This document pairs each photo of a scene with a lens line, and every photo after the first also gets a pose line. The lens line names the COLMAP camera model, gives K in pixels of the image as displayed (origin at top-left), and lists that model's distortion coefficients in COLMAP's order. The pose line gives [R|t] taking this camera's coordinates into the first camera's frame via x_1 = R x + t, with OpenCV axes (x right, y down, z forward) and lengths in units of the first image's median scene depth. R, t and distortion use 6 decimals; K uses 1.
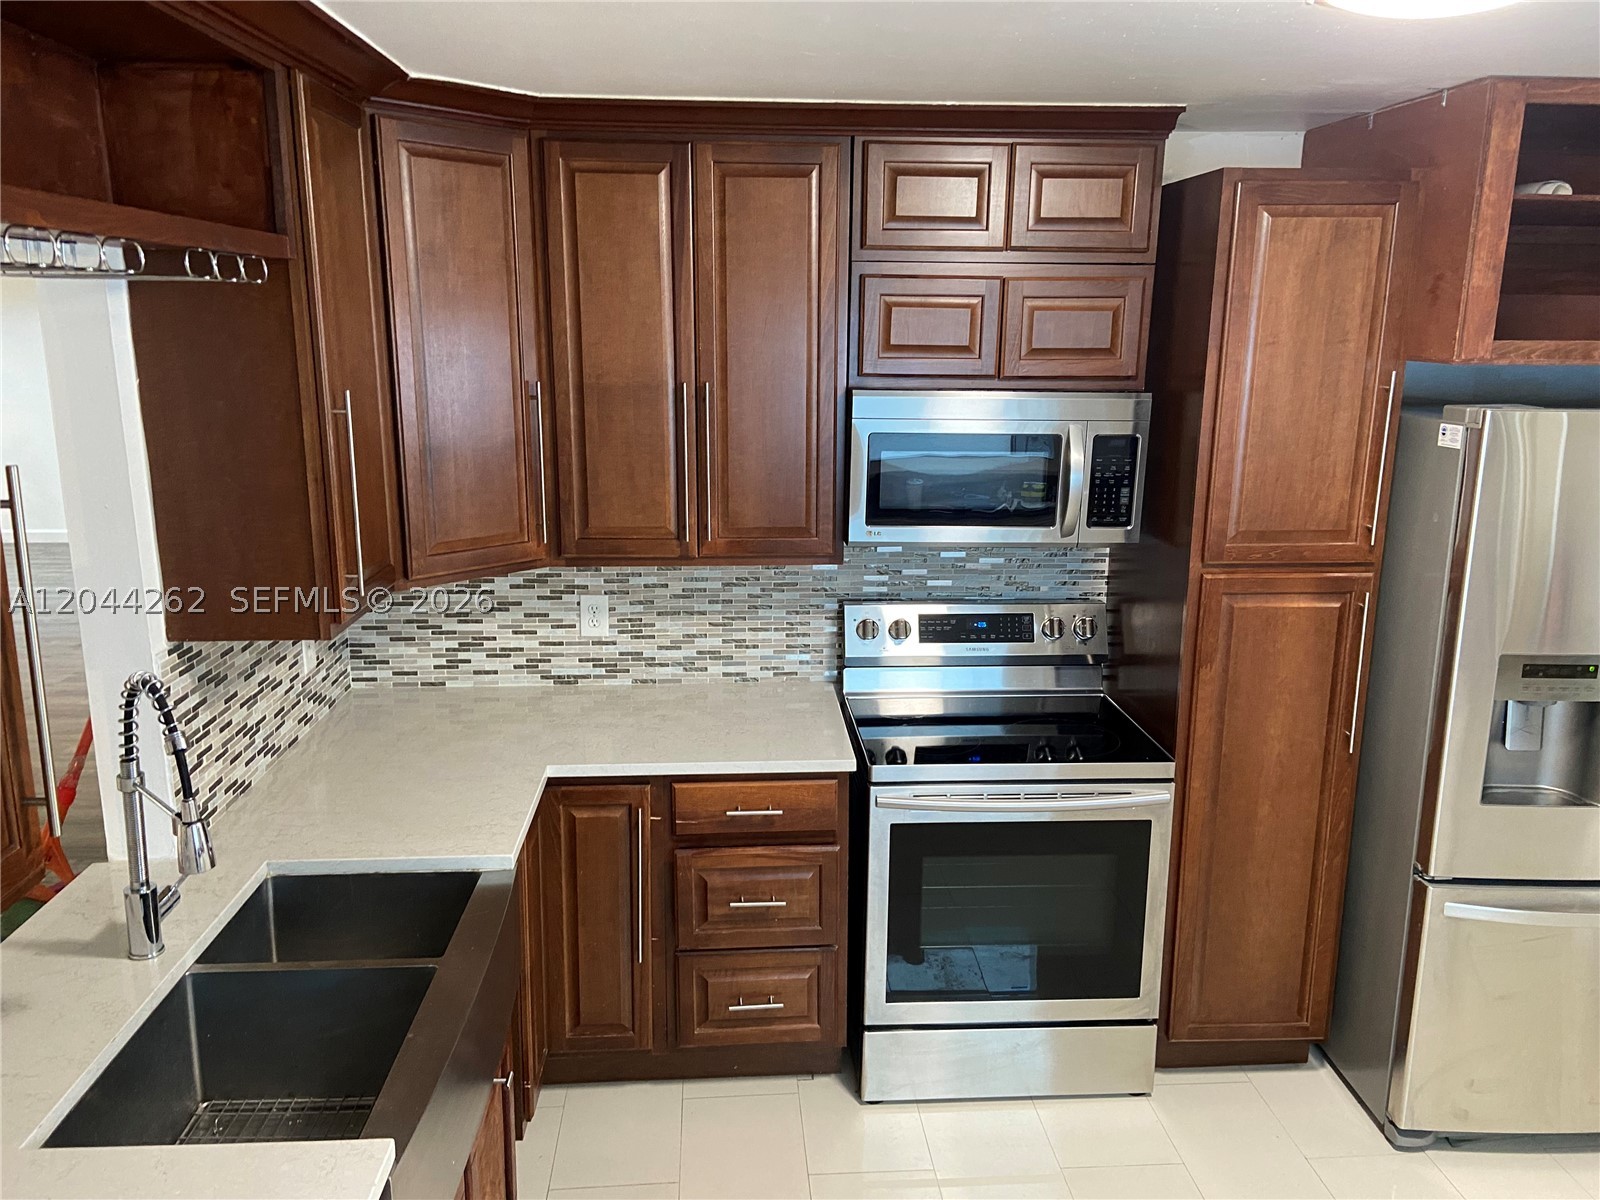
lens RADIAL K [[1200.7, 0, 800.5], [0, 1200.7, 593.7], [0, 0, 1]] dist [0.053220, -0.032237]
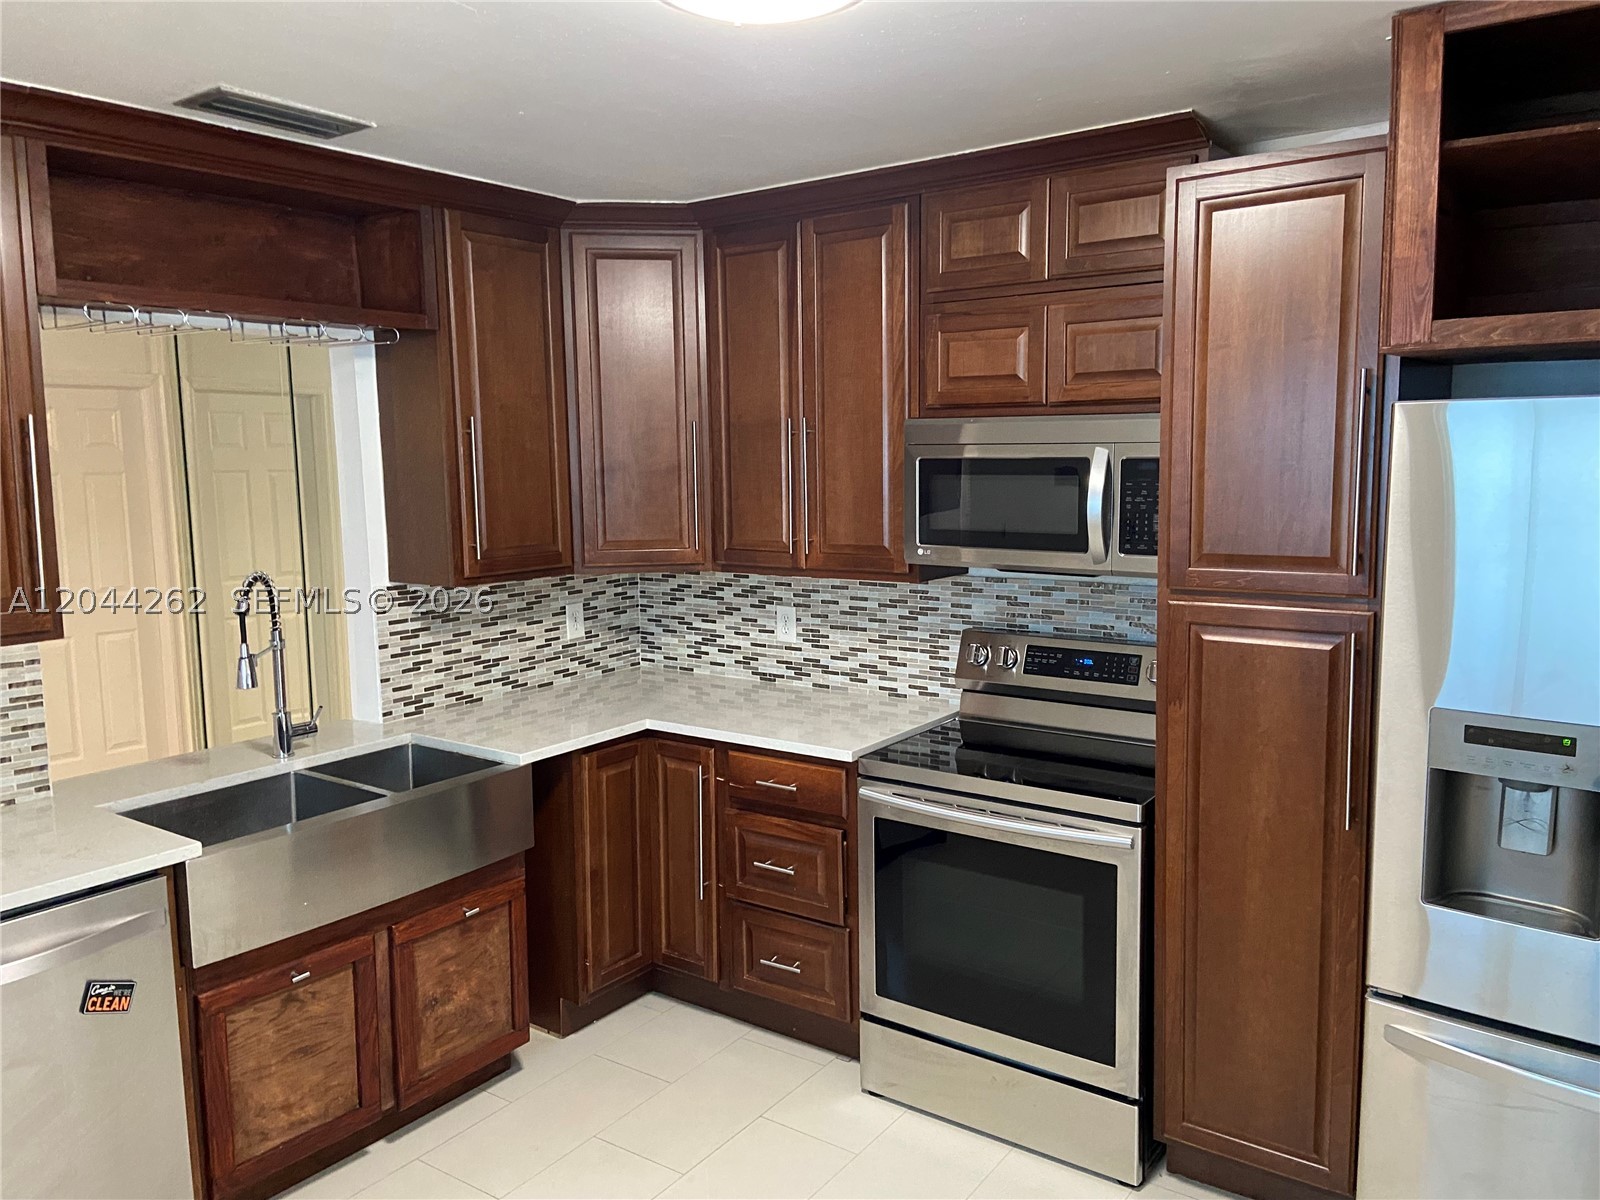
lens RADIAL K [[1200.7, 0, 802.2], [0, 1200.7, 599.0], [0, 0, 1]] dist [0.053220, -0.032237]
pose [[0.772856, 0.059690, -0.631769, 0.586054], [-0.120333, 0.991288, -0.053548, 0.055313], [0.623069, 0.117408, 0.773305, 0.096013]]
